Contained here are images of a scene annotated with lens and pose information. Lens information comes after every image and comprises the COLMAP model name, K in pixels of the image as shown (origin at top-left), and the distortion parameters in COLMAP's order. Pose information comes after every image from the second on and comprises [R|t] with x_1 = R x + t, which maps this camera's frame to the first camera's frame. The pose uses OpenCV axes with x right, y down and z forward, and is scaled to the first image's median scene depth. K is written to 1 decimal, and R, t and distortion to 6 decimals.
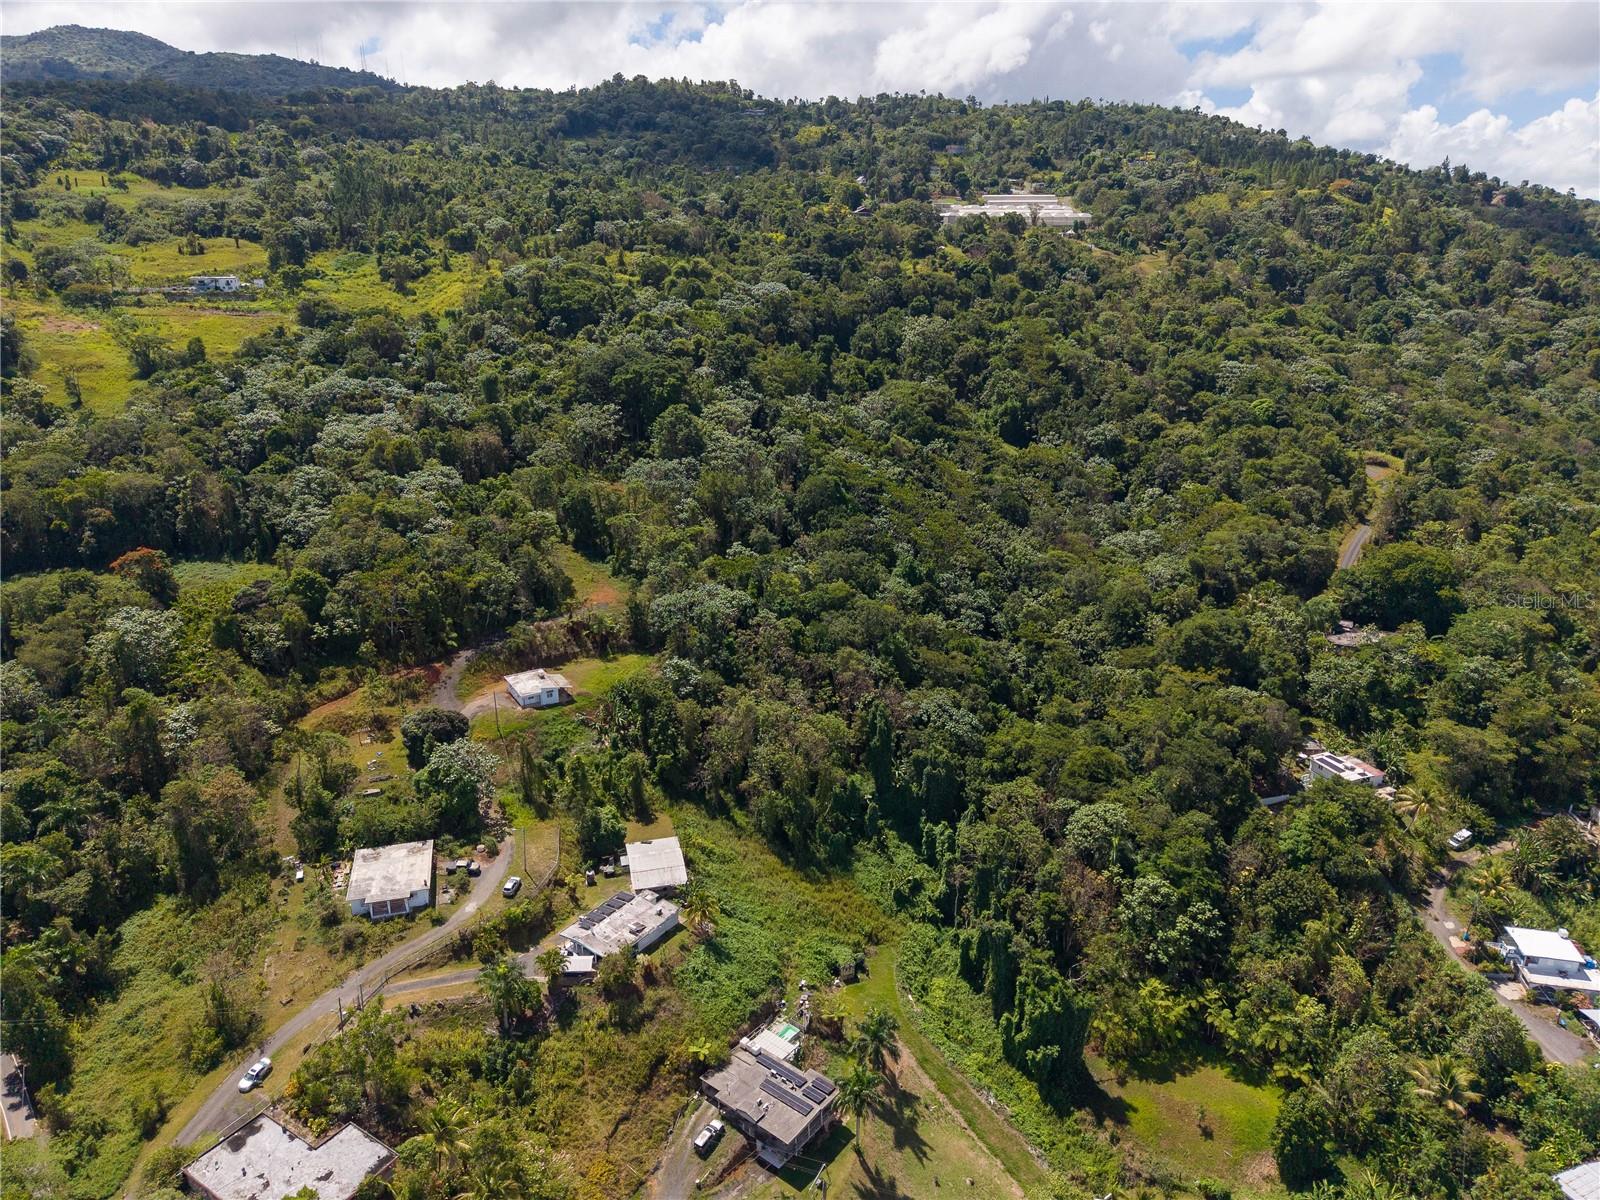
lens RADIAL K [[1068.7, 0, 804.2], [0, 1068.7, 605.9], [0, 0, 1]] dist [0.024329, -0.023993]
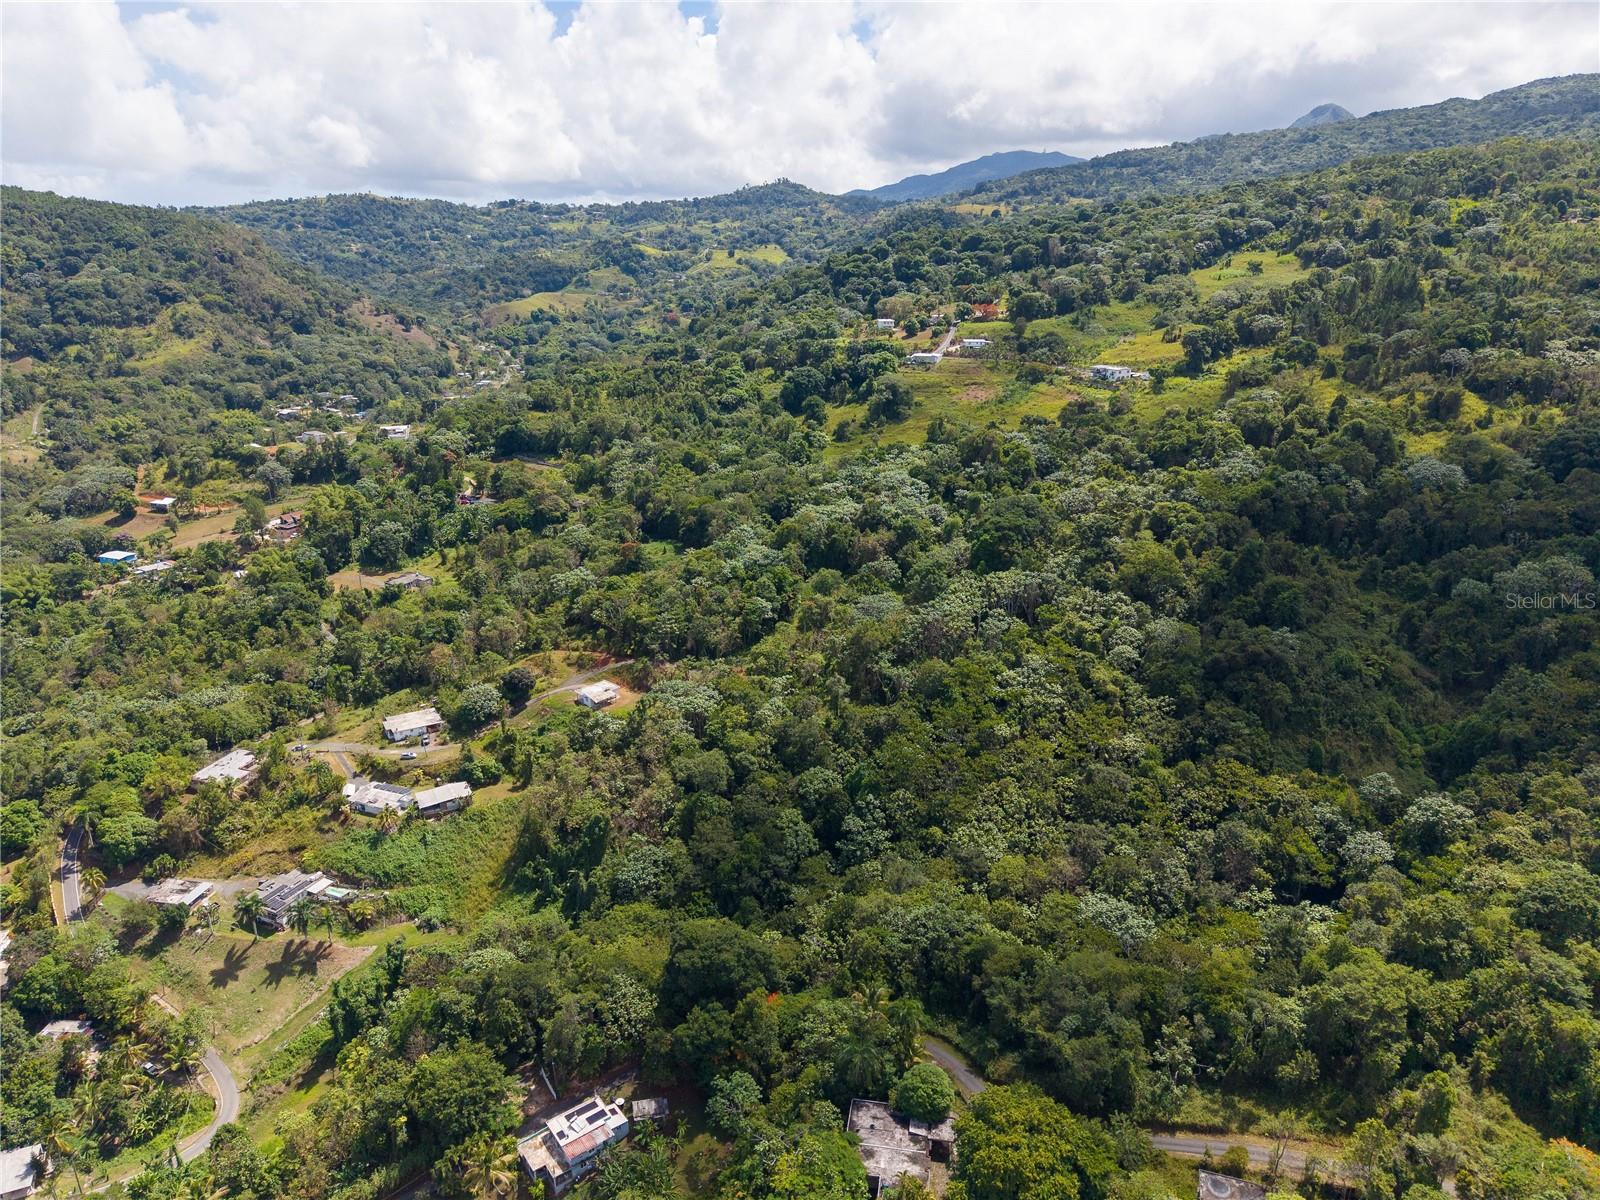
lens RADIAL K [[1068.7, 0, 804.7], [0, 1068.7, 603.6], [0, 0, 1]] dist [0.024329, -0.023993]
pose [[0.249529, 0.318564, -0.914468, 0.981963], [-0.321610, 0.918001, 0.232037, -0.410246], [0.913401, 0.236202, 0.331521, 0.618733]]
